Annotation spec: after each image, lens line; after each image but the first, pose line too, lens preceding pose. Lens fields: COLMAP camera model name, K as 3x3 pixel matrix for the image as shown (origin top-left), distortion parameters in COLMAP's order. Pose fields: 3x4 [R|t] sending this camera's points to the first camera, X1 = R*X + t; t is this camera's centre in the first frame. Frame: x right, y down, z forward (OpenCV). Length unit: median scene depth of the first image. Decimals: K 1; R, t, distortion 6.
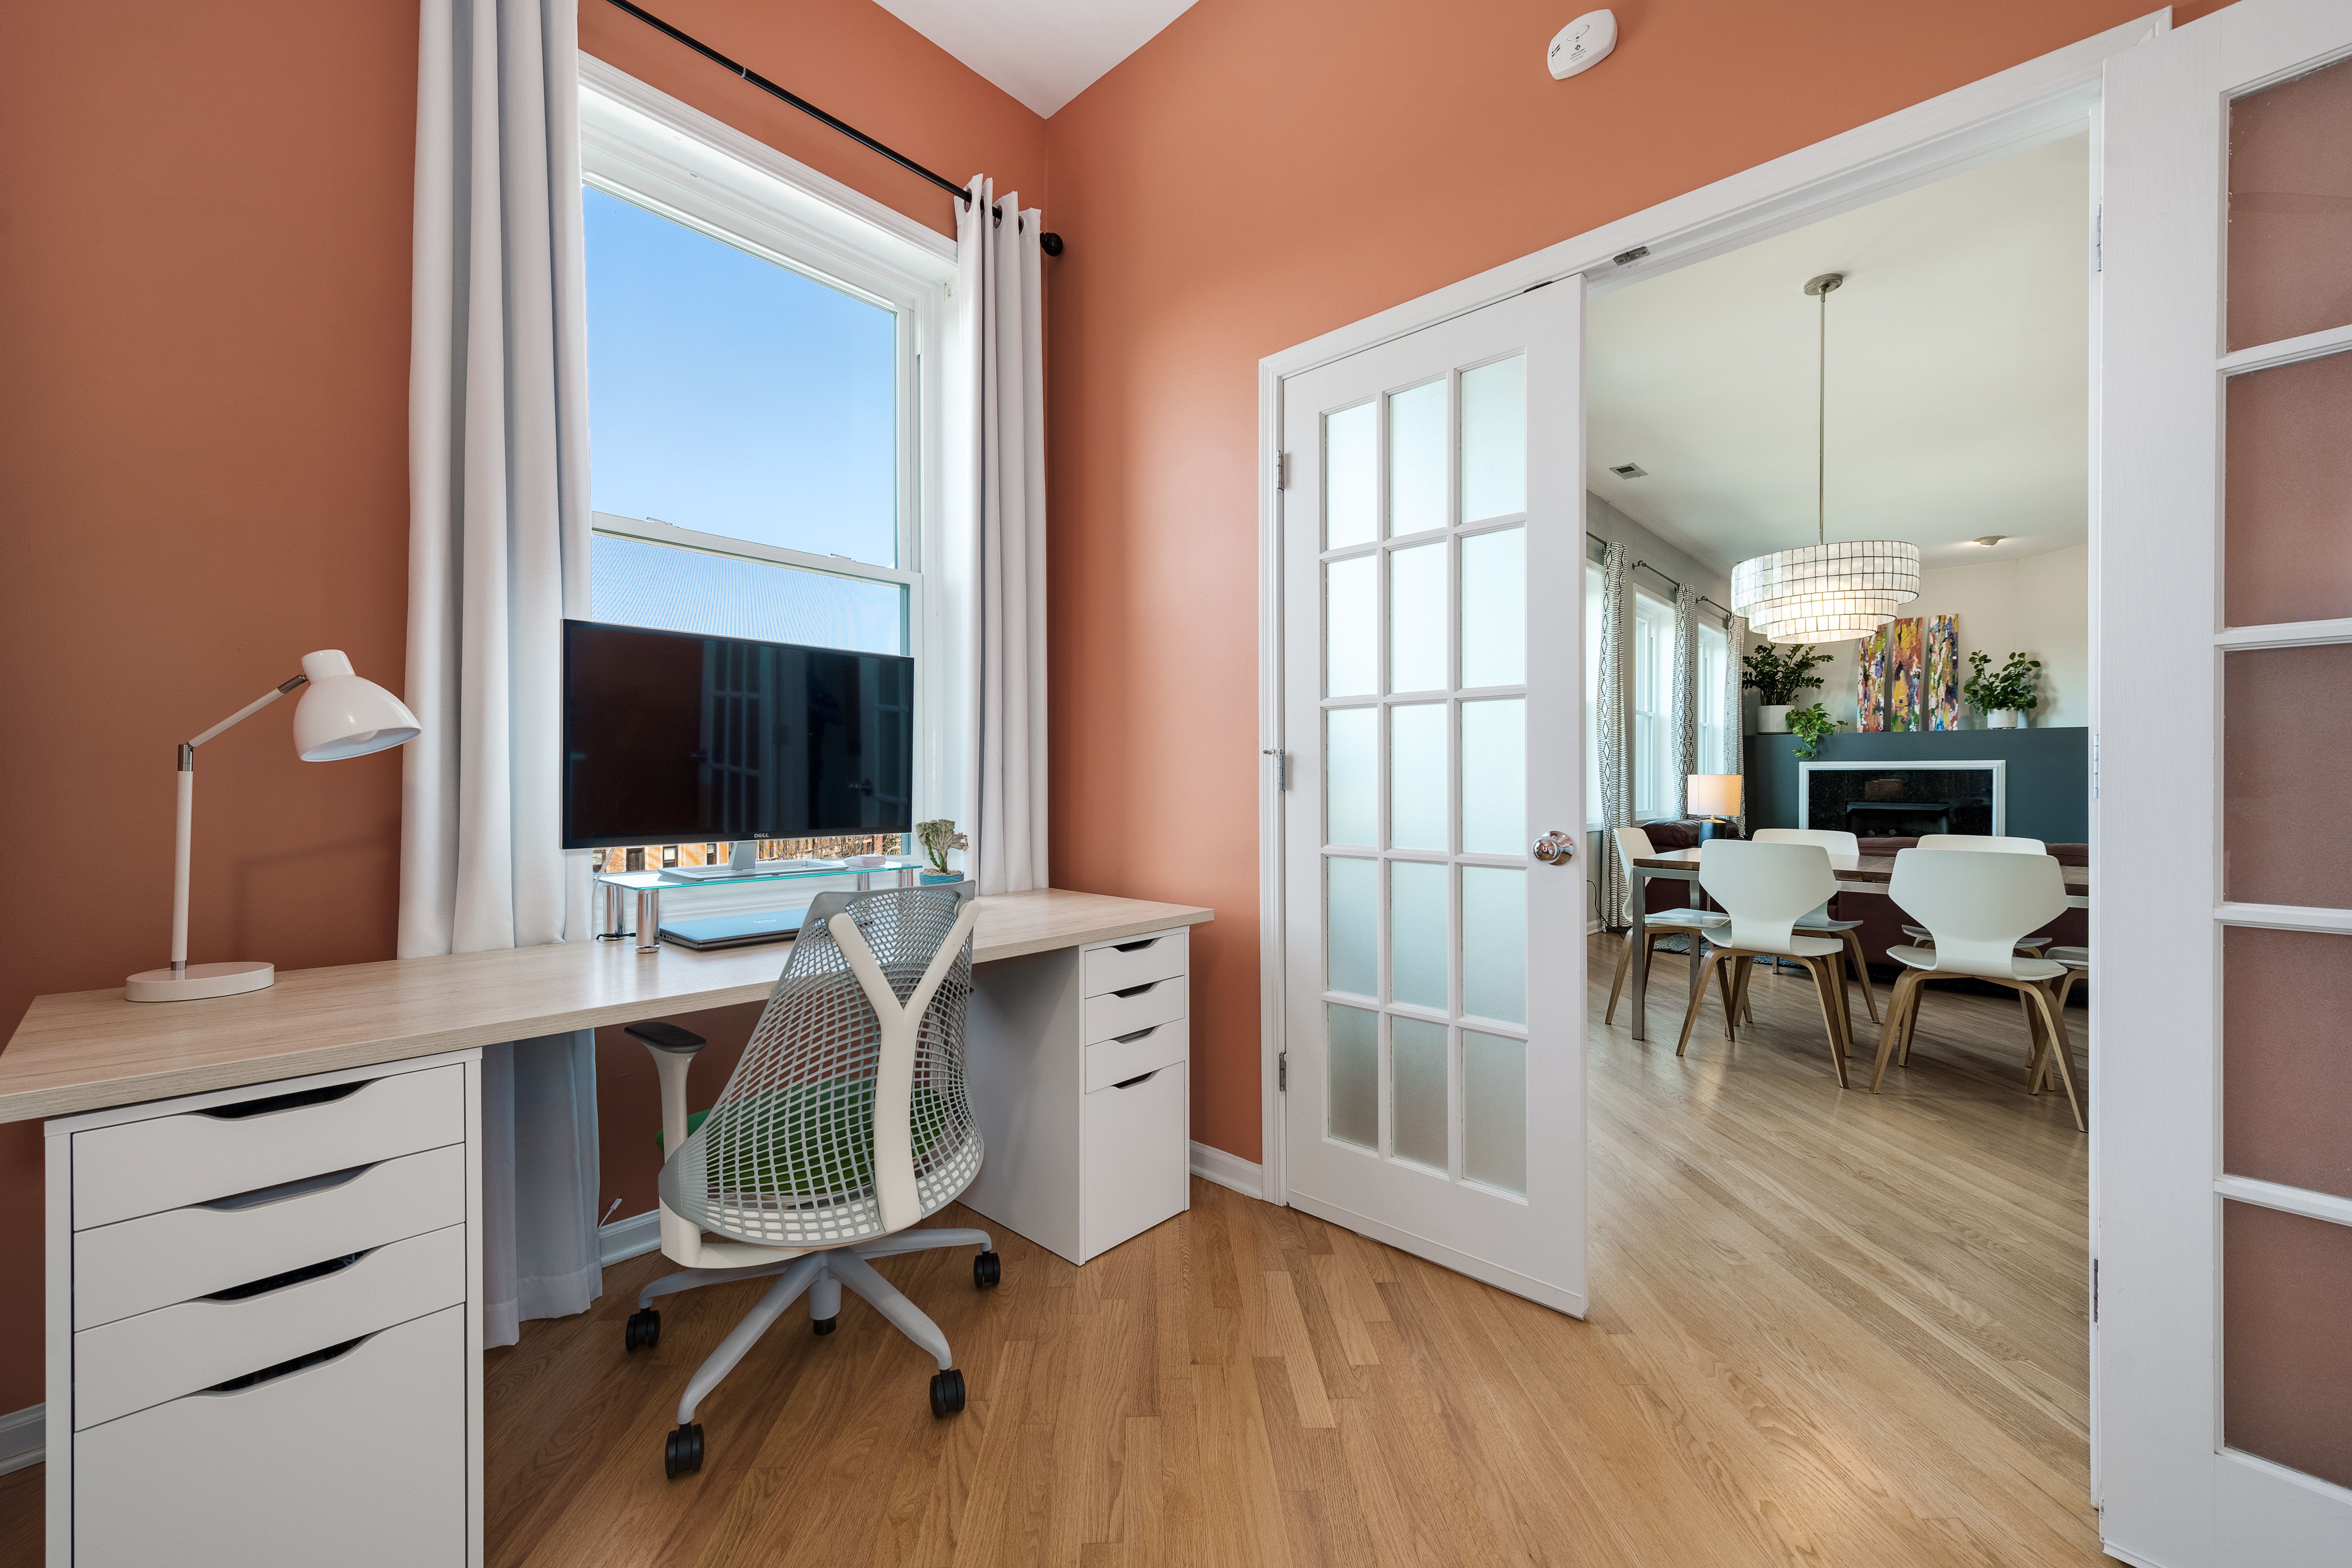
lens RADIAL K [[929.3, 0, 1159.1], [0, 929.3, 782.3], [0, 0, 1]] dist [-0.002120, 0.000061]
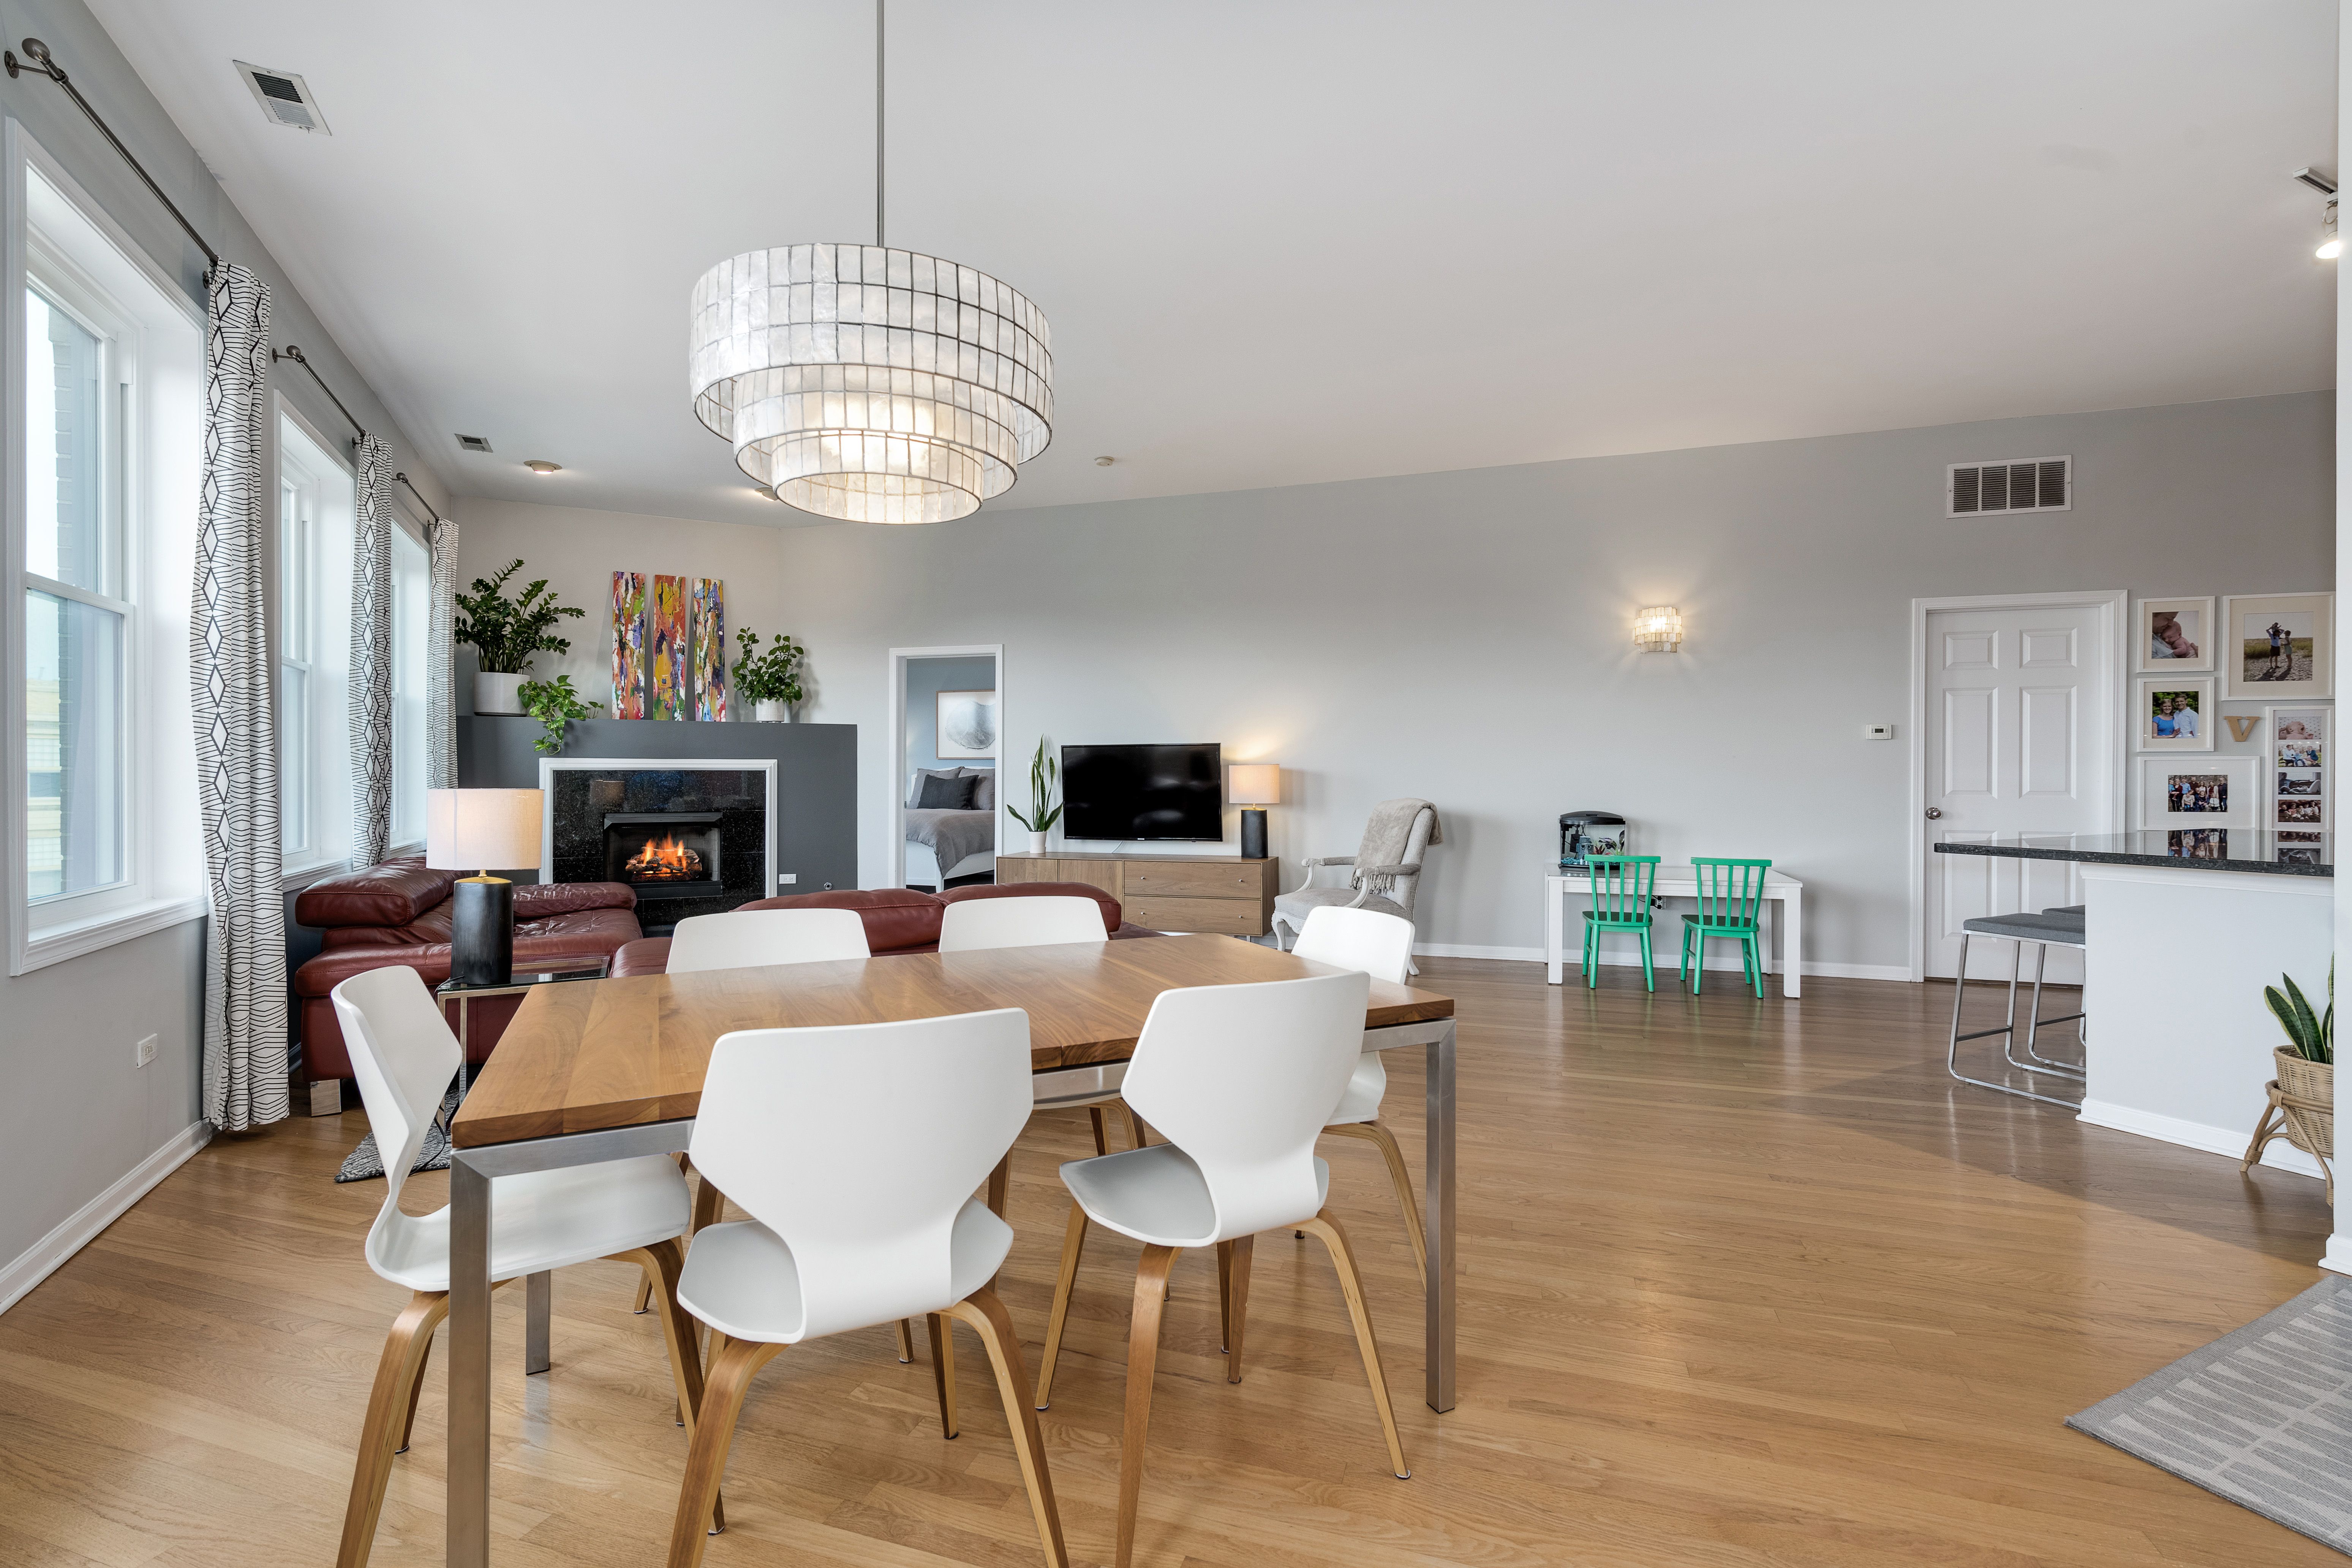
lens RADIAL K [[1054.0, 0, 1177.5], [0, 1054.0, 776.2], [0, 0, 1]] dist [0.014749, -0.001057]
pose [[0.346405, -0.004357, 0.938075, 0.122434], [0.002645, 0.999990, 0.003668, -0.010534], [-0.938081, 0.001211, 0.346413, 0.297785]]
